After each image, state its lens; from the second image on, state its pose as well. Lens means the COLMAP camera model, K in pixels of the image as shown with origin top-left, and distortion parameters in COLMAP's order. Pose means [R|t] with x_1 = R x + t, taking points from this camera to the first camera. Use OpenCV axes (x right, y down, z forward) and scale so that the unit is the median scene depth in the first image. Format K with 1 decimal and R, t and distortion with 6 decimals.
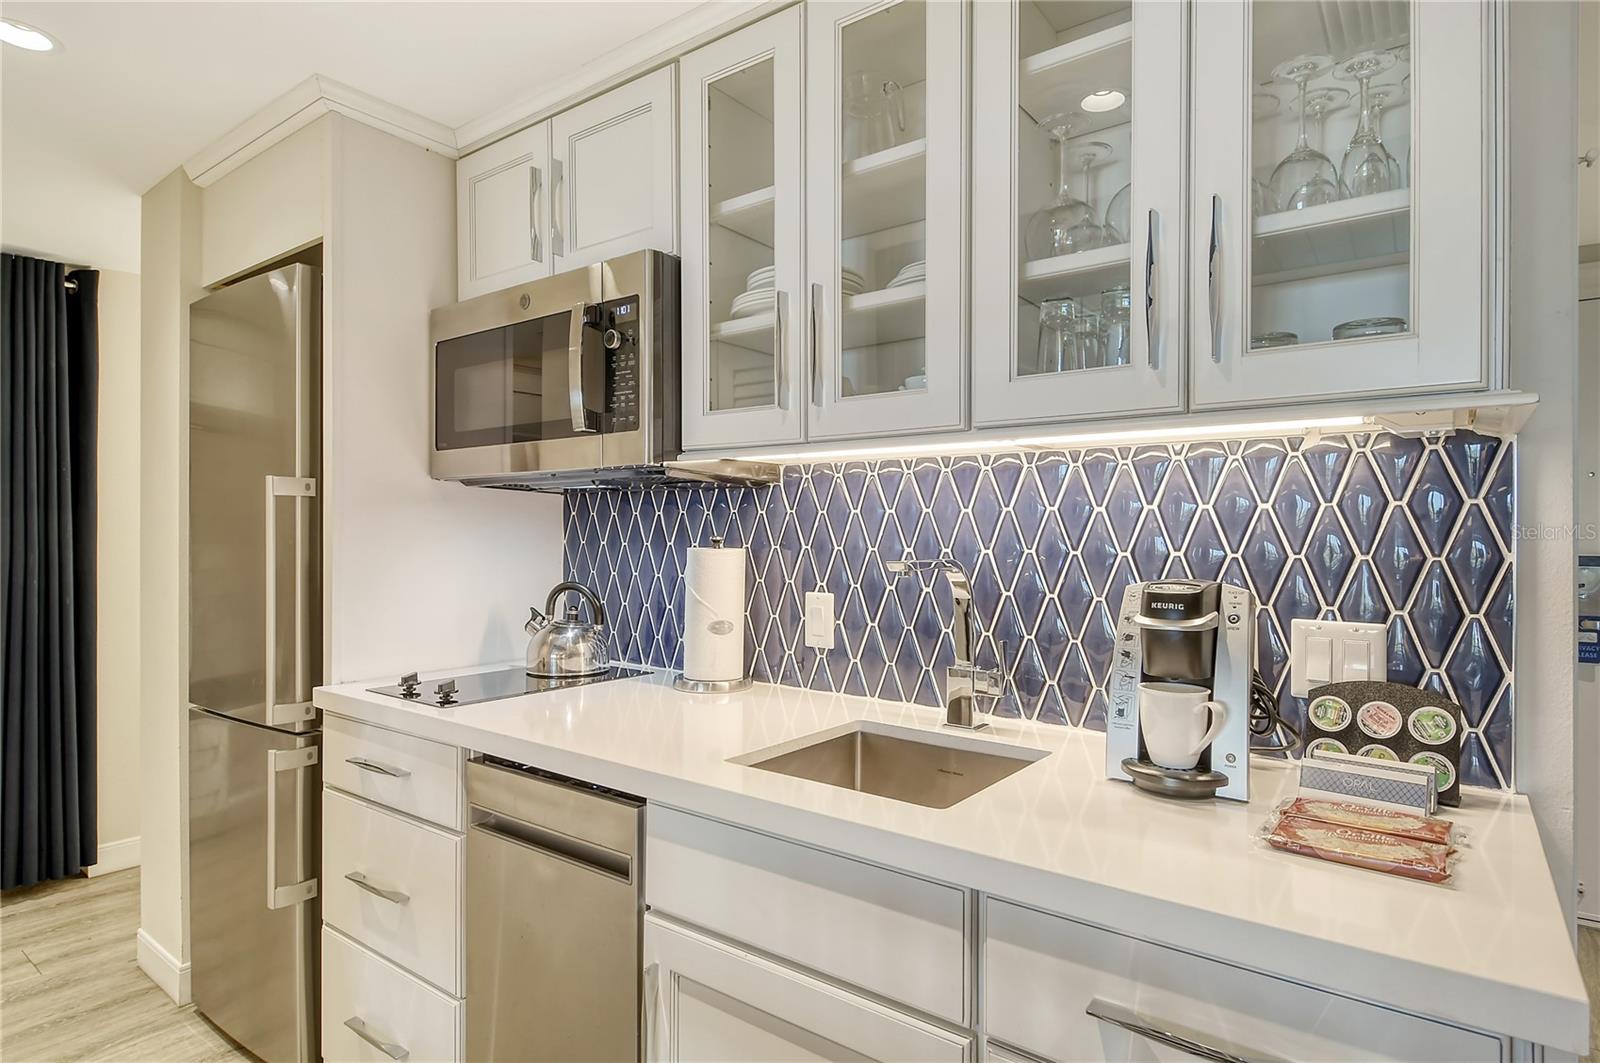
lens RADIAL K [[845.8, 0, 818.6], [0, 845.8, 528.9], [0, 0, 1]] dist [0.020822, -0.017312]
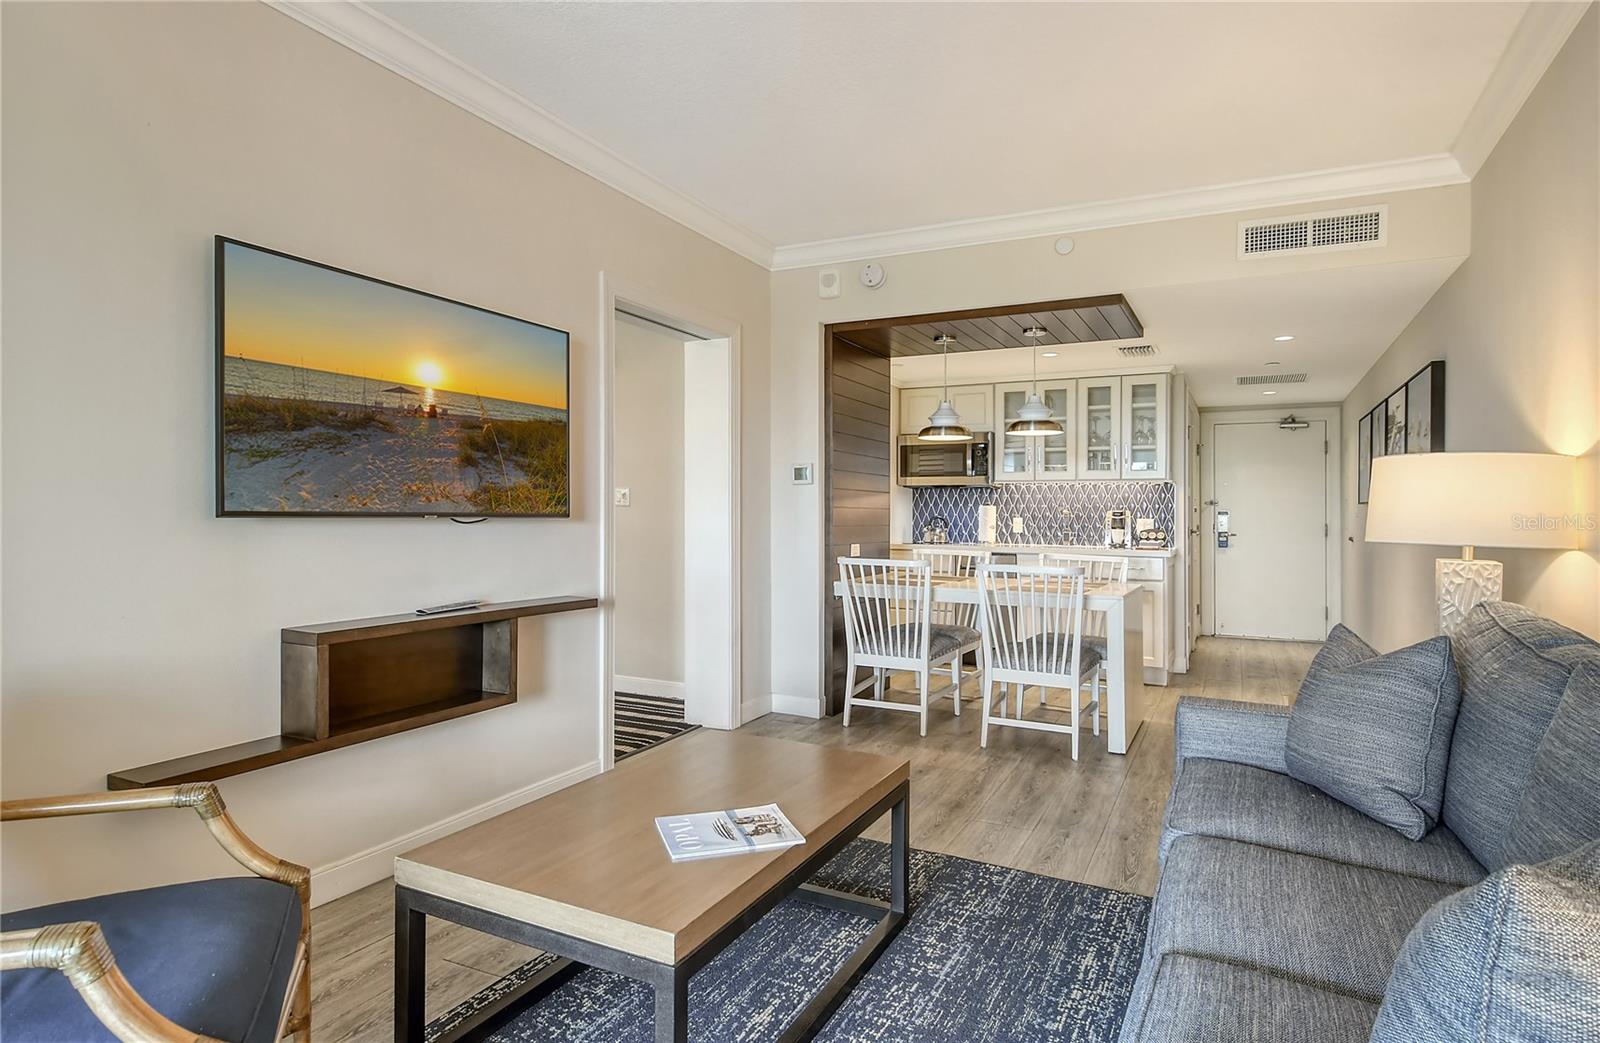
lens RADIAL K [[844.2, 0, 820.4], [0, 844.2, 504.6], [0, 0, 1]] dist [0.022049, -0.002711]
pose [[0.984529, 0.004489, 0.175164, -1.850383], [-0.003697, 0.999981, -0.004846, 0.047702], [-0.175182, 0.004123, 0.984527, -3.080589]]
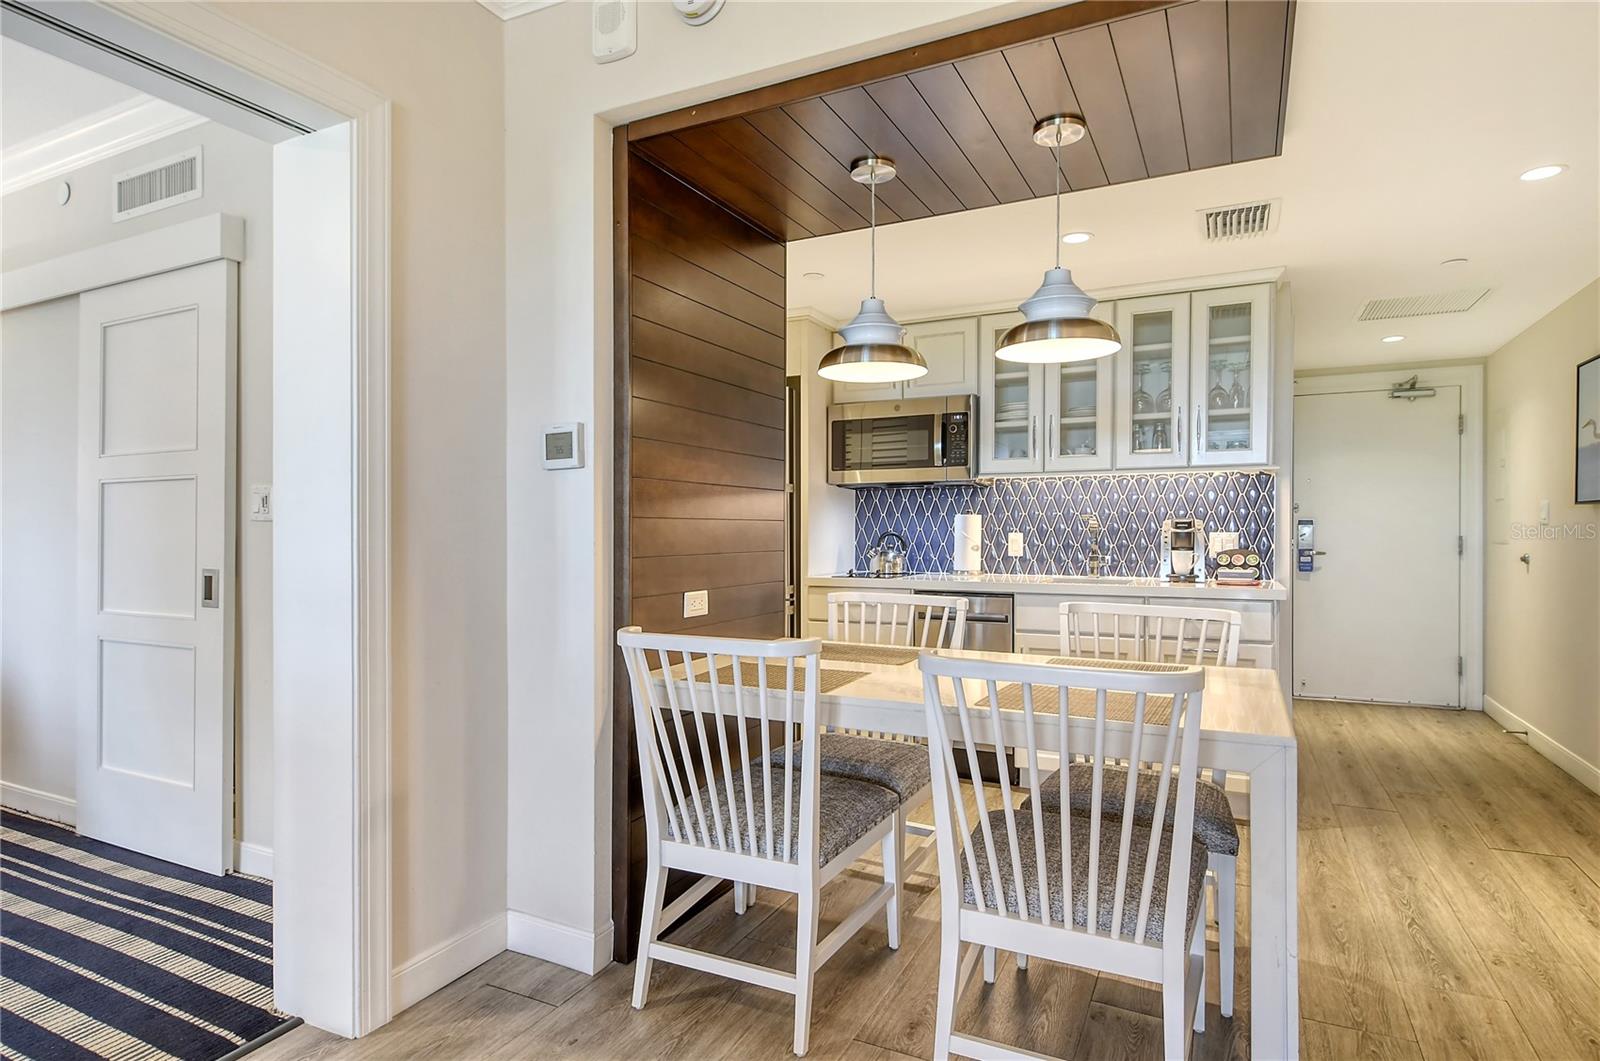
lens RADIAL K [[845.8, 0, 825.2], [0, 845.8, 542.4], [0, 0, 1]] dist [0.020822, -0.017312]
pose [[0.982399, -0.011046, 0.186470, -1.183684], [0.006947, 0.999720, 0.022621, 0.055206], [-0.186667, -0.020928, 0.982200, -1.500068]]
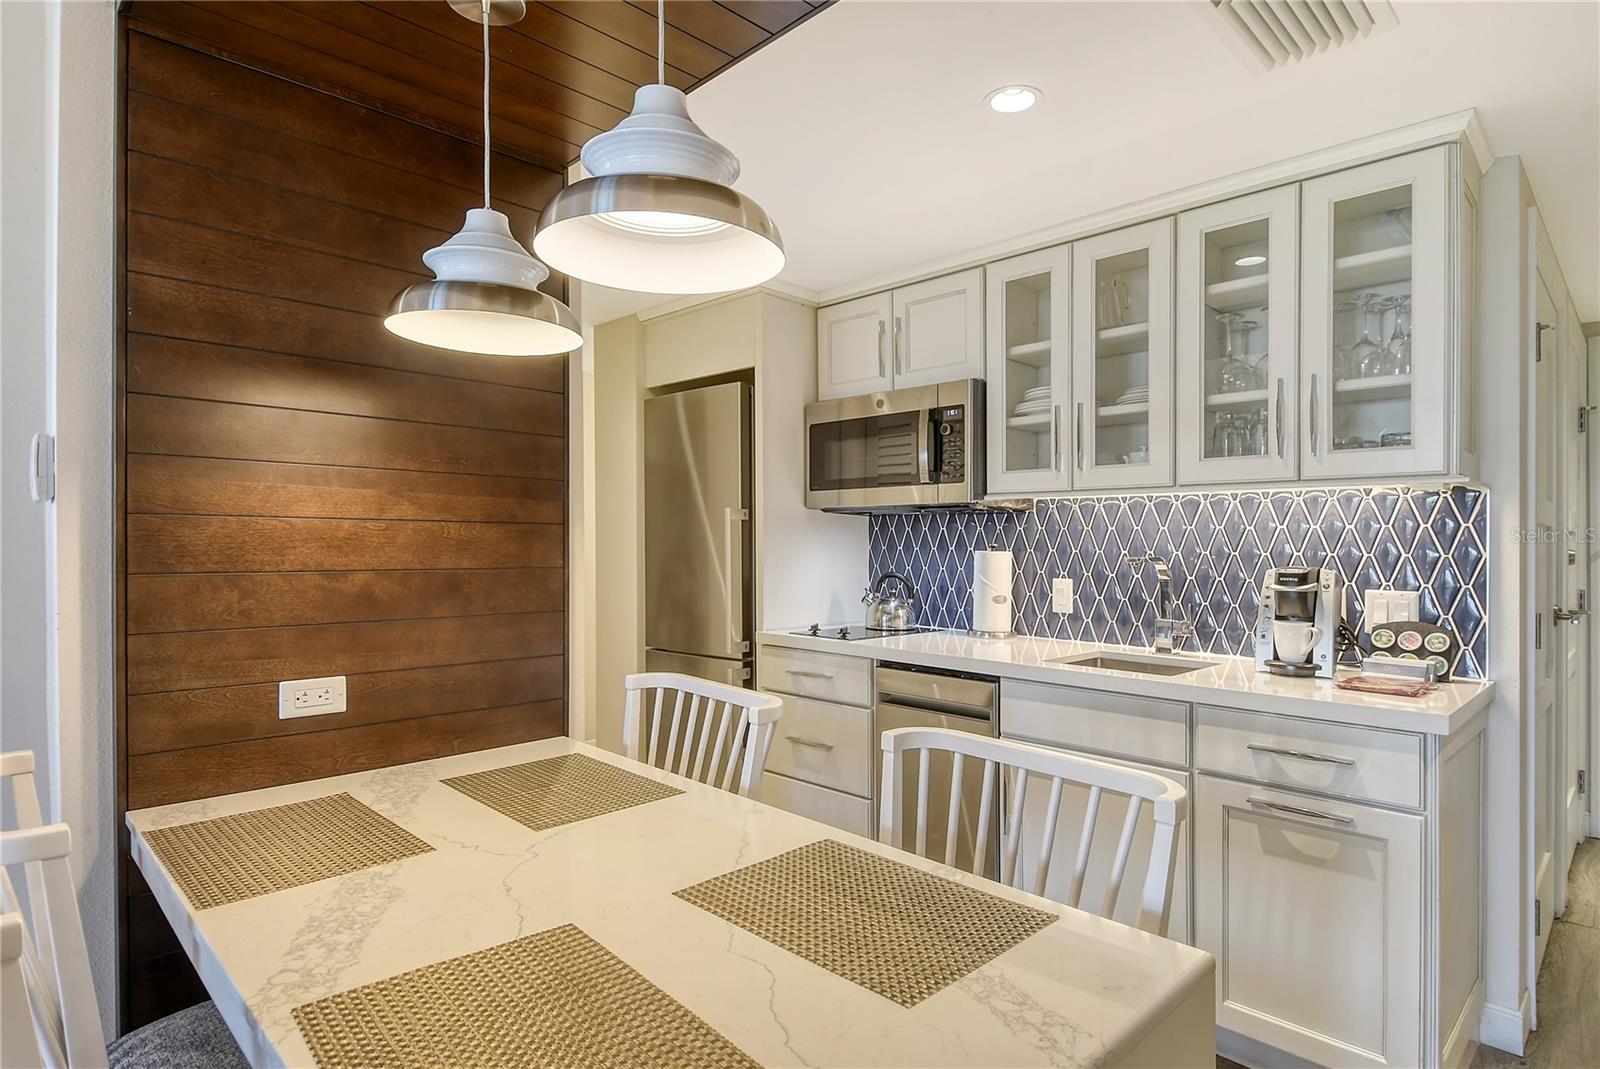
lens RADIAL K [[845.8, 0, 803.2], [0, 845.8, 537.0], [0, 0, 1]] dist [0.020822, -0.017312]
pose [[0.988238, -0.000016, -0.152926, -0.296251], [-0.000098, 1.000000, -0.000736, -0.003149], [0.152926, 0.000743, 0.988237, -0.829232]]
